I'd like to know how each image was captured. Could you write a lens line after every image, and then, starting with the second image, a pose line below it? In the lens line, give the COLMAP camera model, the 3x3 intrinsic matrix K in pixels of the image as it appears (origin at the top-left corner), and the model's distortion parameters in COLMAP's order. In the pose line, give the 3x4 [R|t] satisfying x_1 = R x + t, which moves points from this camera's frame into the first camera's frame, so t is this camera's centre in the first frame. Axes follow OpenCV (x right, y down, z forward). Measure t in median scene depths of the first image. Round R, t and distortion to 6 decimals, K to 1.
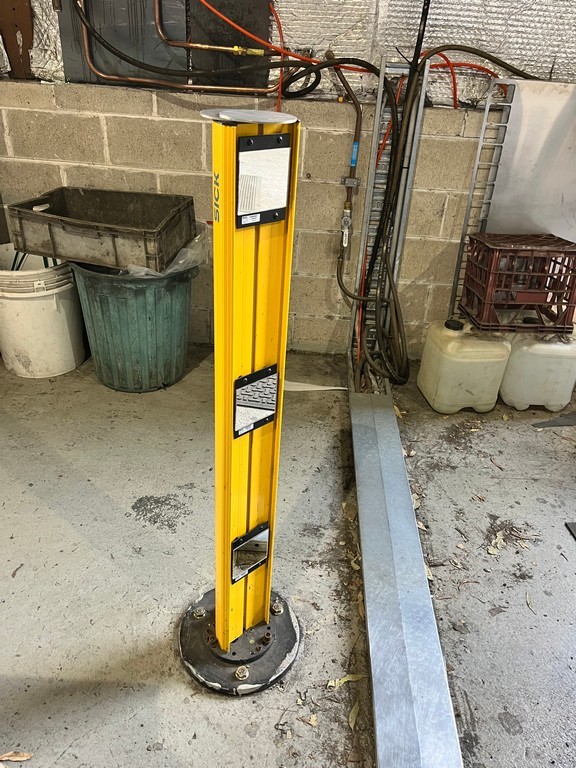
lens RADIAL K [[583.6, 0, 288.0], [0, 583.6, 382.0], [0, 0, 1]] dist [0.050429, -0.081434]
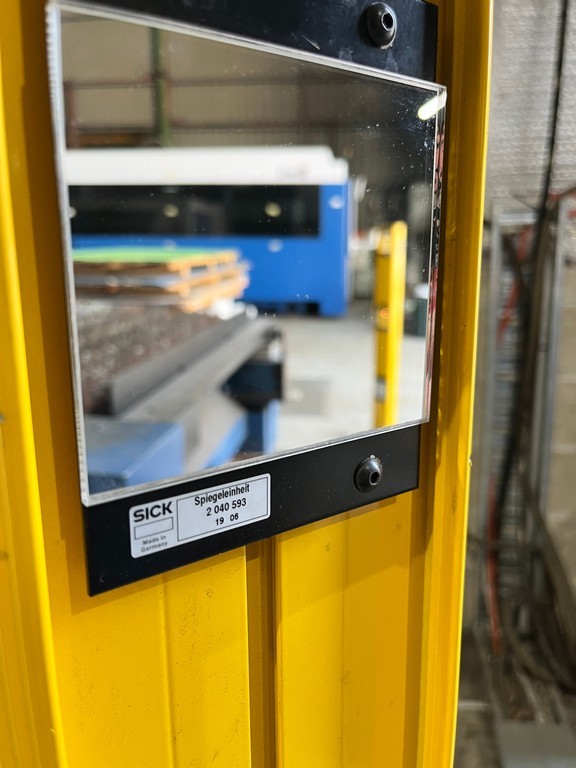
lens RADIAL K [[583.6, 0, 288.6], [0, 583.6, 382.0], [0, 0, 1]] dist [0.050429, -0.081434]
pose [[0.991795, -0.040773, -0.121160, -0.009572], [-0.001555, 0.943855, -0.330355, -0.107875], [0.127827, 0.327833, 0.936048, 0.353048]]
